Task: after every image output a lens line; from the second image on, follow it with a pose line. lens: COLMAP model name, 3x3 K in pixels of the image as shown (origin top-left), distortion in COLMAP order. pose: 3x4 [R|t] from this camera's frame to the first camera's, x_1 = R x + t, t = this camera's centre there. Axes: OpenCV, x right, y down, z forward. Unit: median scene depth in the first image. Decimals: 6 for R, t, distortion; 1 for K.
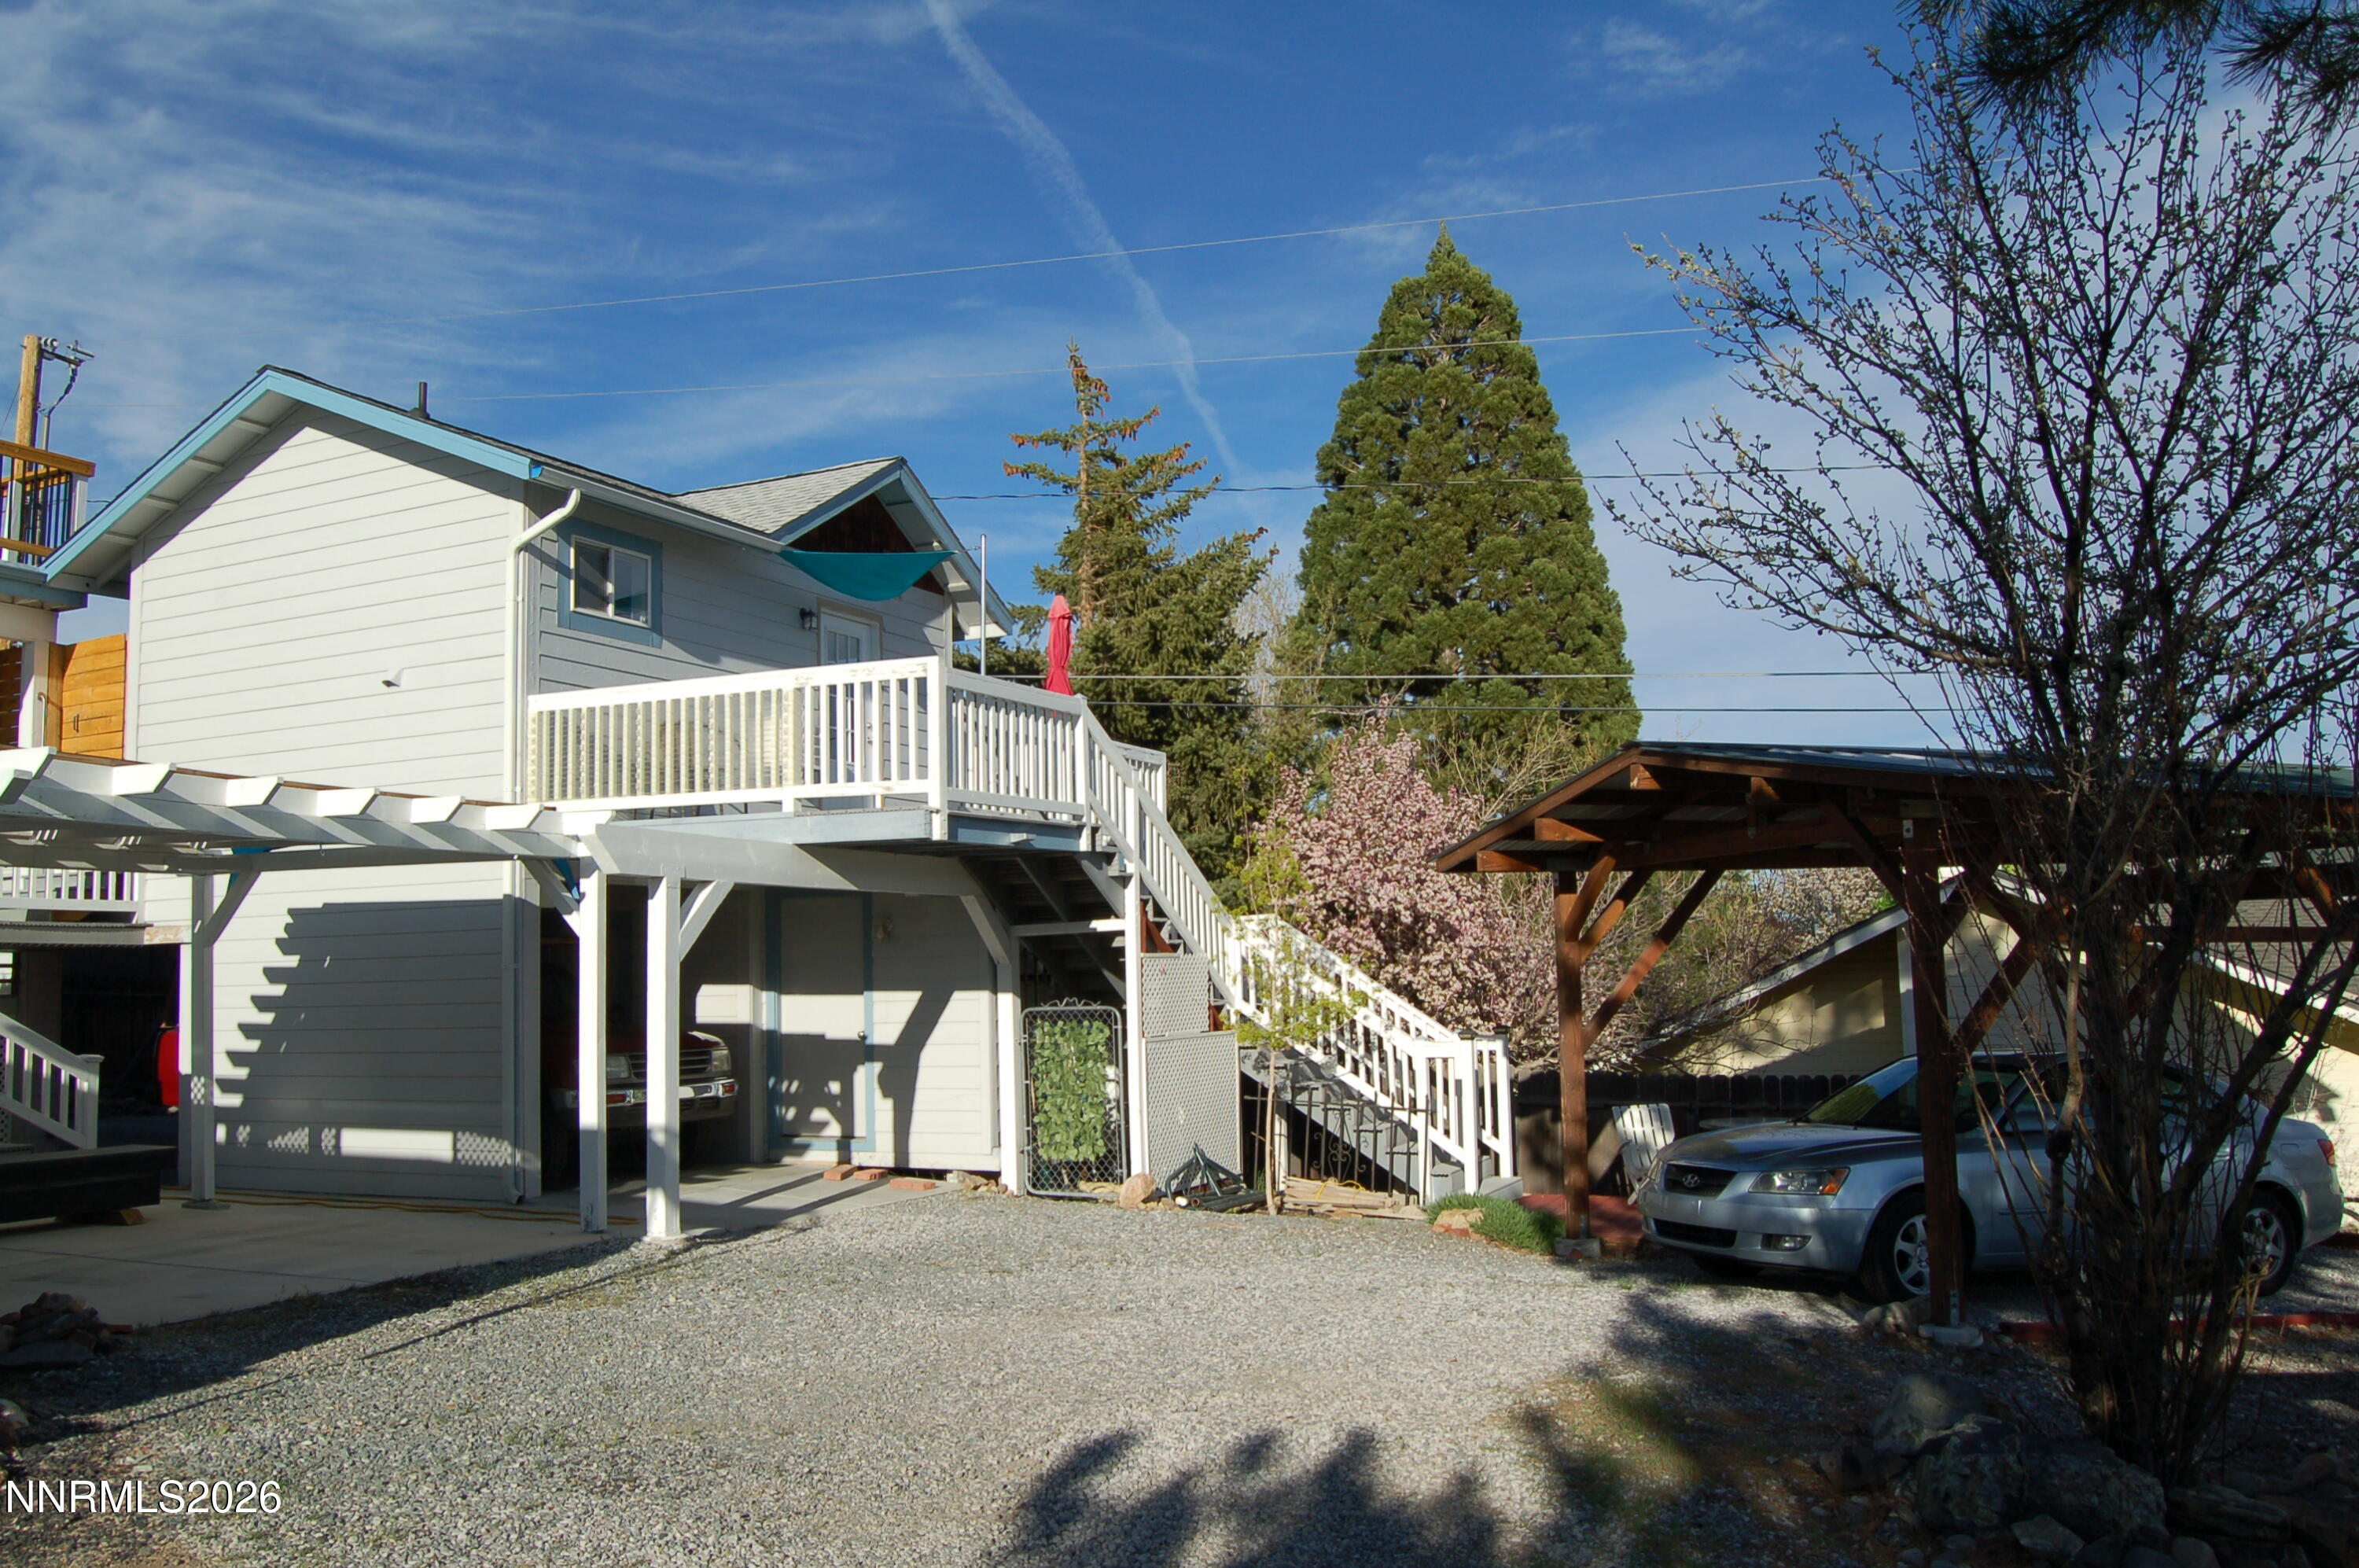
lens RADIAL K [[1843.7, 0, 1165.9], [0, 1843.7, 774.7], [0, 0, 1]] dist [-0.103008, 0.043006]
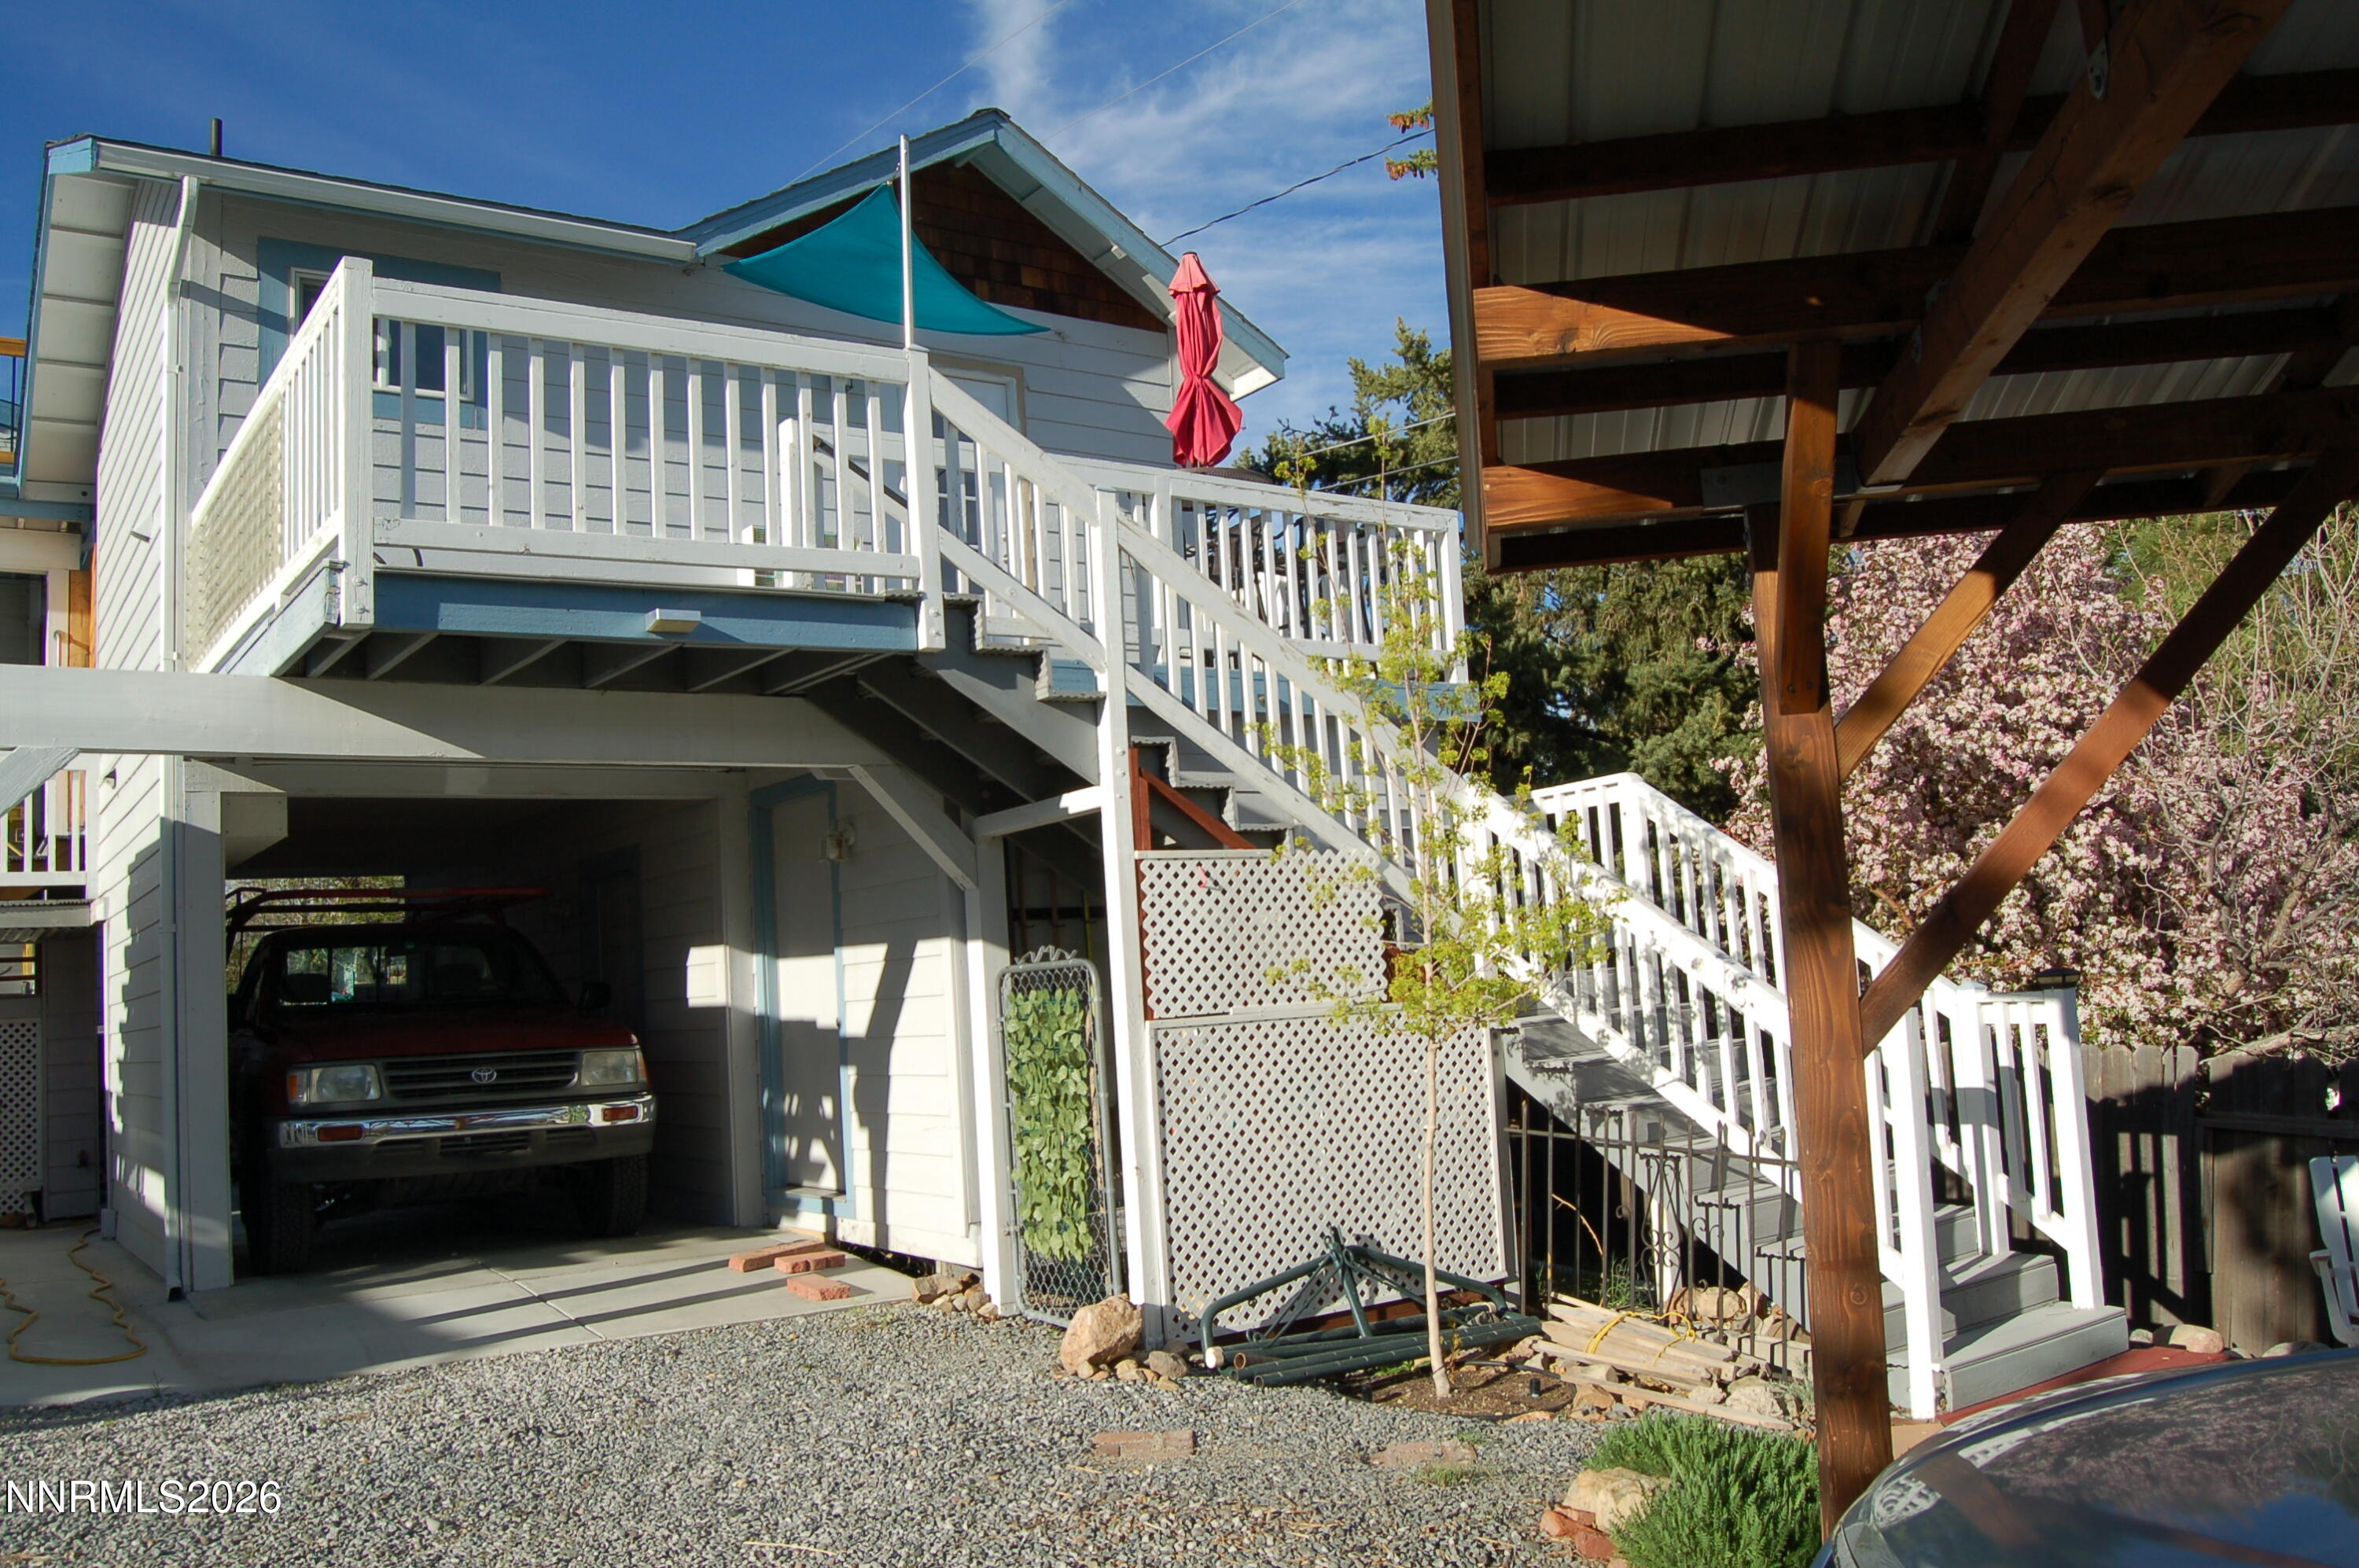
lens RADIAL K [[1843.7, 0, 1165.9], [0, 1843.7, 774.7], [0, 0, 1]] dist [-0.103008, 0.043006]
pose [[0.865844, -0.083817, -0.493243, 0.228842], [0.092595, 0.995682, -0.006654, 0.076342], [0.491671, -0.039911, 0.869866, 0.539006]]
